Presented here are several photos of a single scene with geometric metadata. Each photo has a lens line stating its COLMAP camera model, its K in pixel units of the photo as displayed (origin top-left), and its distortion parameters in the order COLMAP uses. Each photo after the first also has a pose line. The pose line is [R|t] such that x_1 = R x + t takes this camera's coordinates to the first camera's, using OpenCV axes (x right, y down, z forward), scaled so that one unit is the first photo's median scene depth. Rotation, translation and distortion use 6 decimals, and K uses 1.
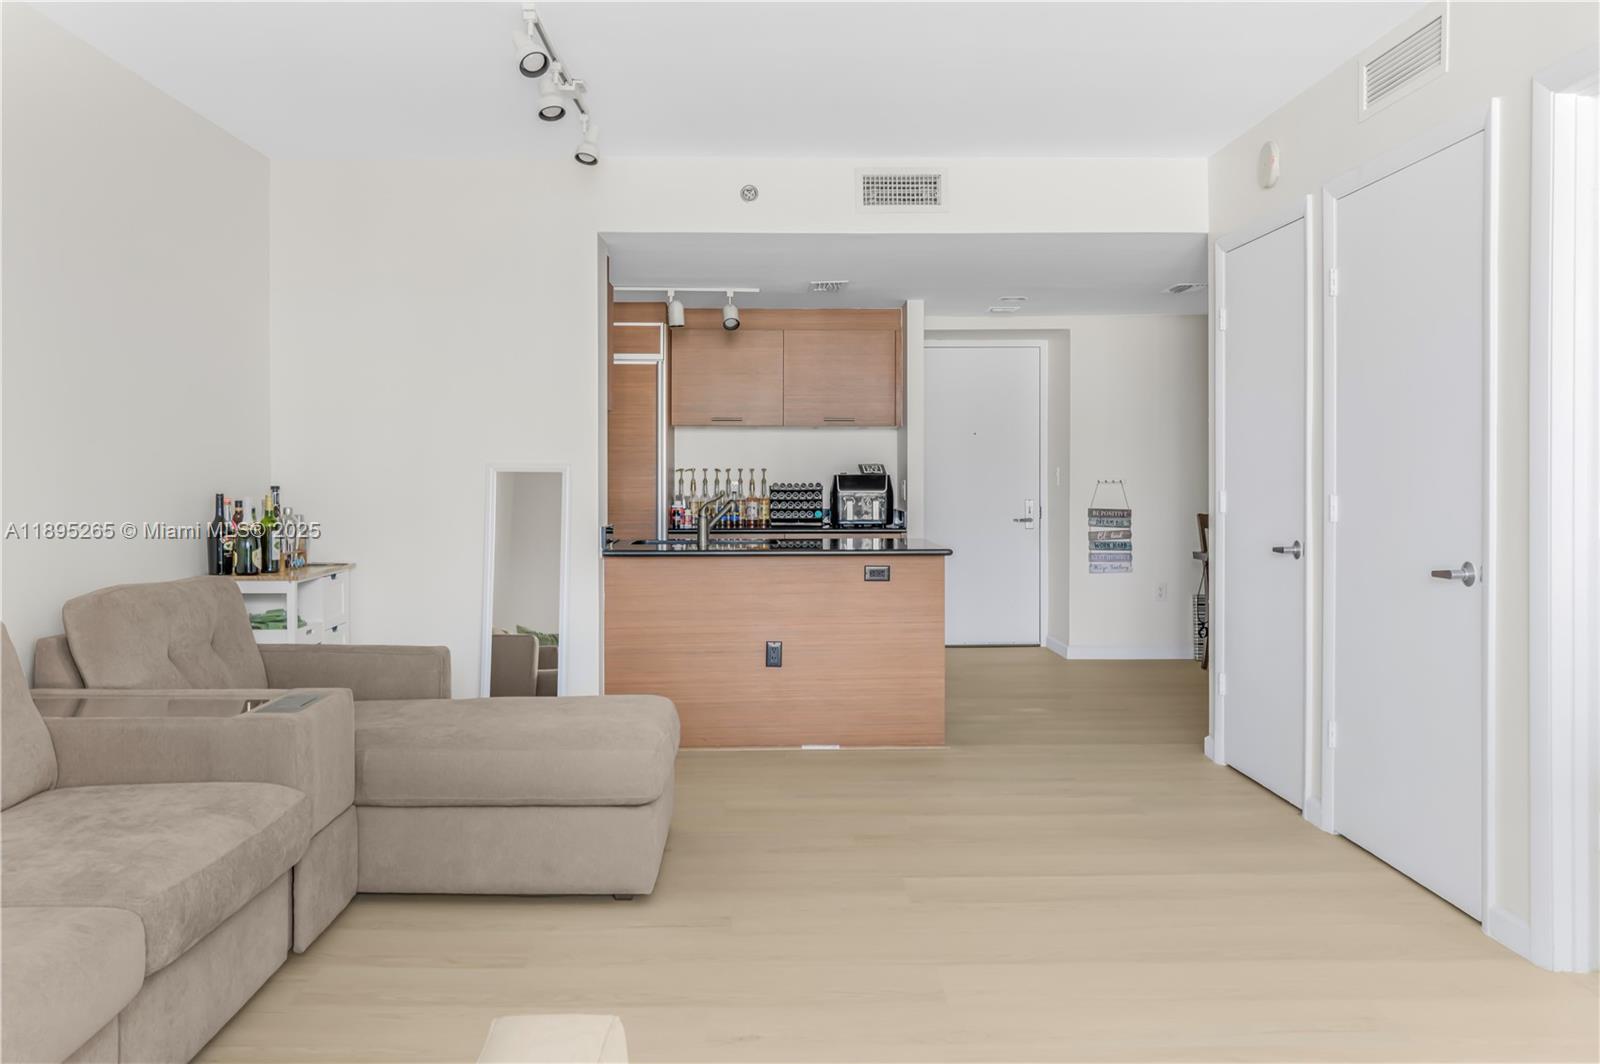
lens RADIAL K [[1243.3, 0, 790.5], [0, 1243.3, 525.3], [0, 0, 1]] dist [-0.023001, 0.003078]
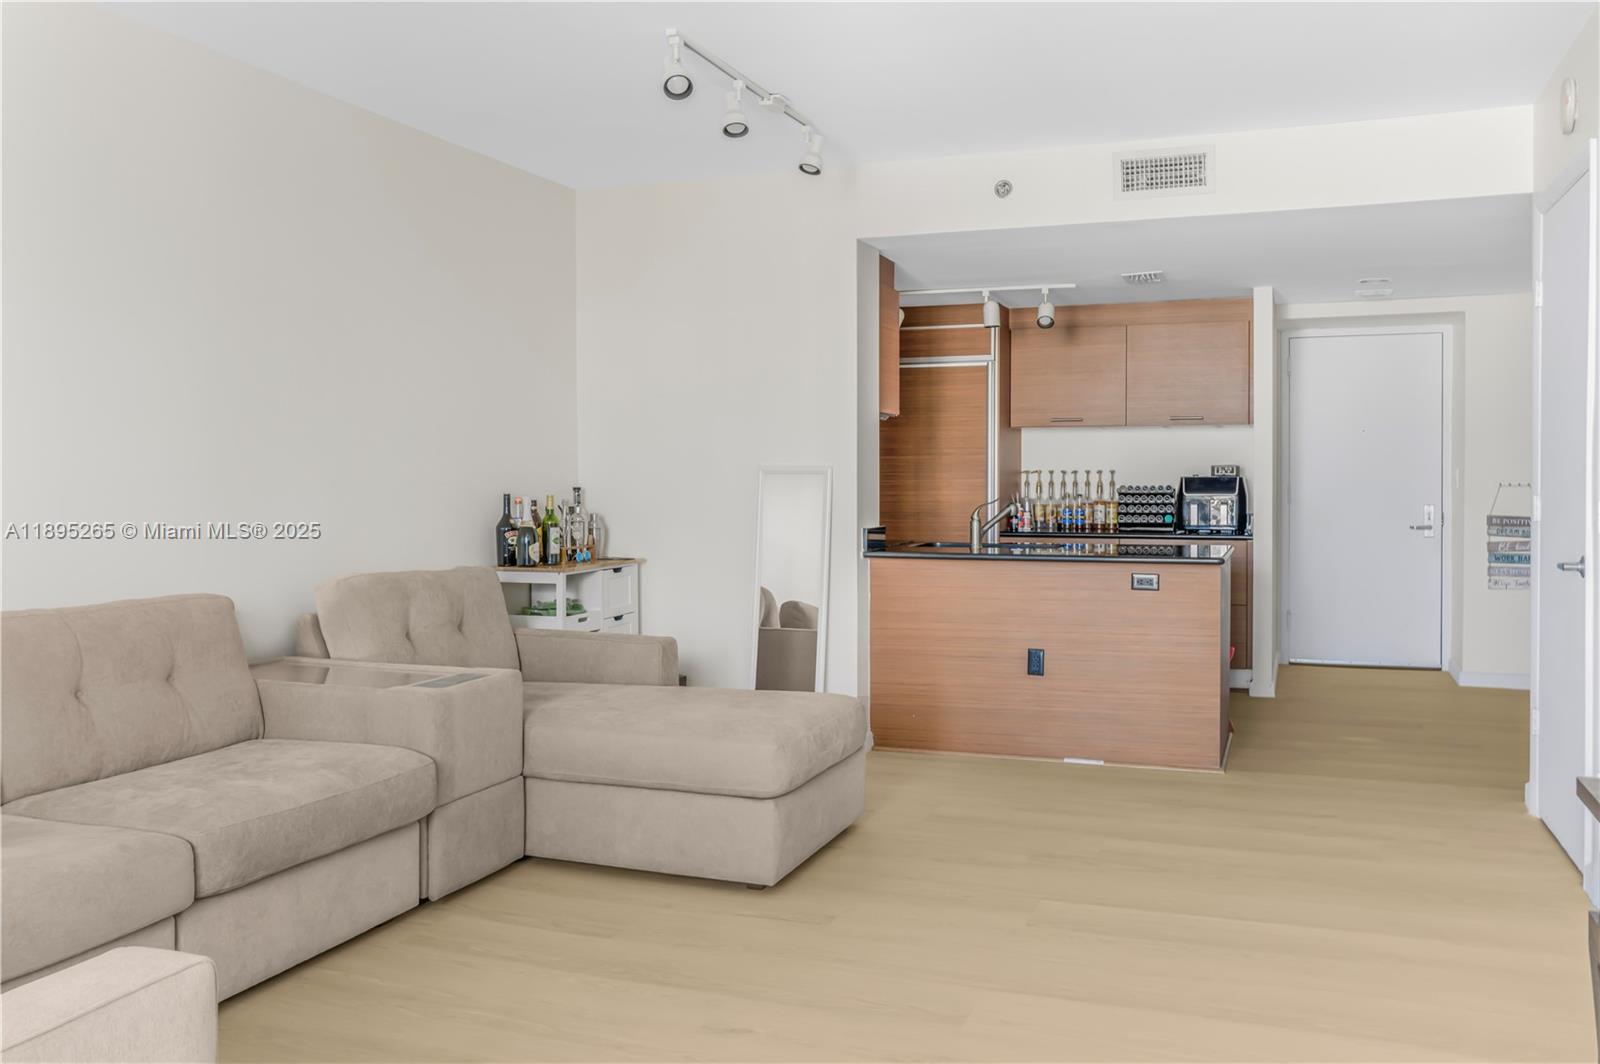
lens RADIAL K [[1246.5, 0, 800.0], [0, 1246.5, 532.0], [0, 0, 1]] dist [-0.018606, -0.000711]
pose [[0.938471, 0.014584, -0.345049, 0.109863], [-0.013325, 0.999893, 0.006019, -0.000840], [0.345100, -0.001051, 0.938565, 0.017831]]
